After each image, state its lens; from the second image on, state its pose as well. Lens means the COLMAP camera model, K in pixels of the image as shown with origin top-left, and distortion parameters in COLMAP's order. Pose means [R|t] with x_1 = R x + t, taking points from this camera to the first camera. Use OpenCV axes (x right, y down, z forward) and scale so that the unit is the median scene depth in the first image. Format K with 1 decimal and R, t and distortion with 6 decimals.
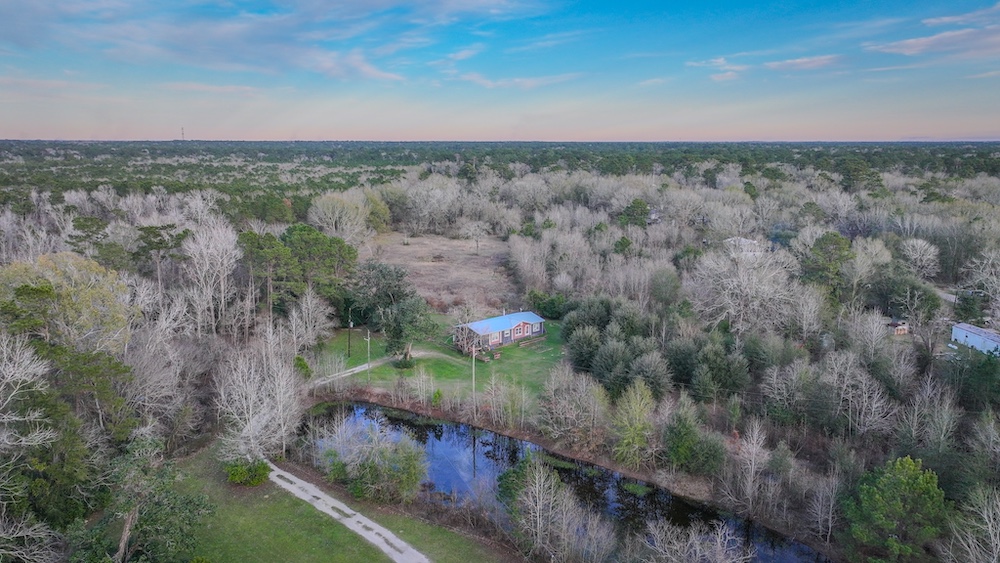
lens RADIAL K [[696.2, 0, 503.1], [0, 696.2, 277.2], [0, 0, 1]] dist [0.005071, 0.000713]
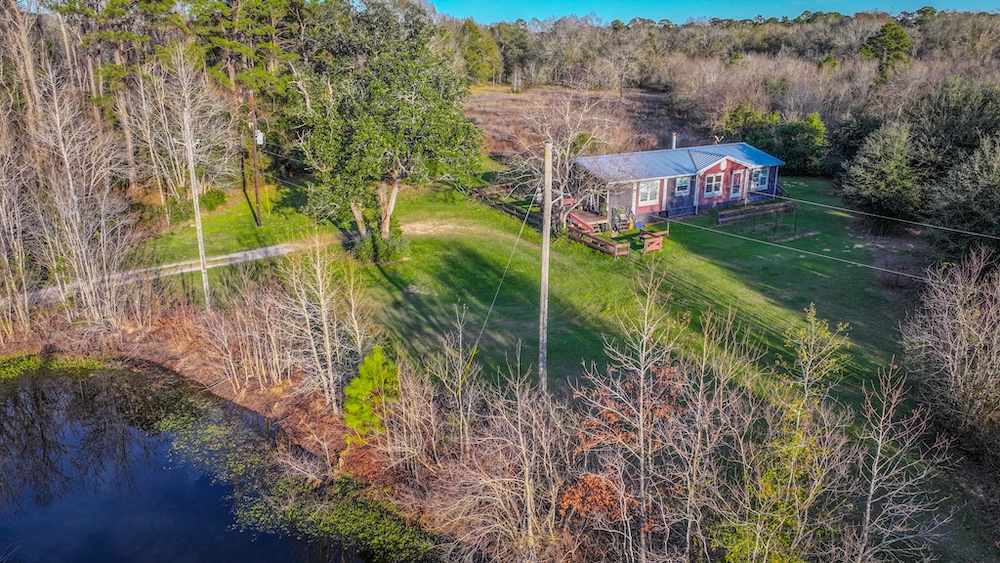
lens RADIAL K [[696.2, 0, 503.1], [0, 696.2, 277.2], [0, 0, 1]] dist [0.005071, 0.000713]
pose [[0.978017, 0.063965, -0.198474, -0.008556], [-0.038374, 0.990744, 0.130203, 0.066102], [0.204965, -0.119725, 0.971419, 0.489629]]
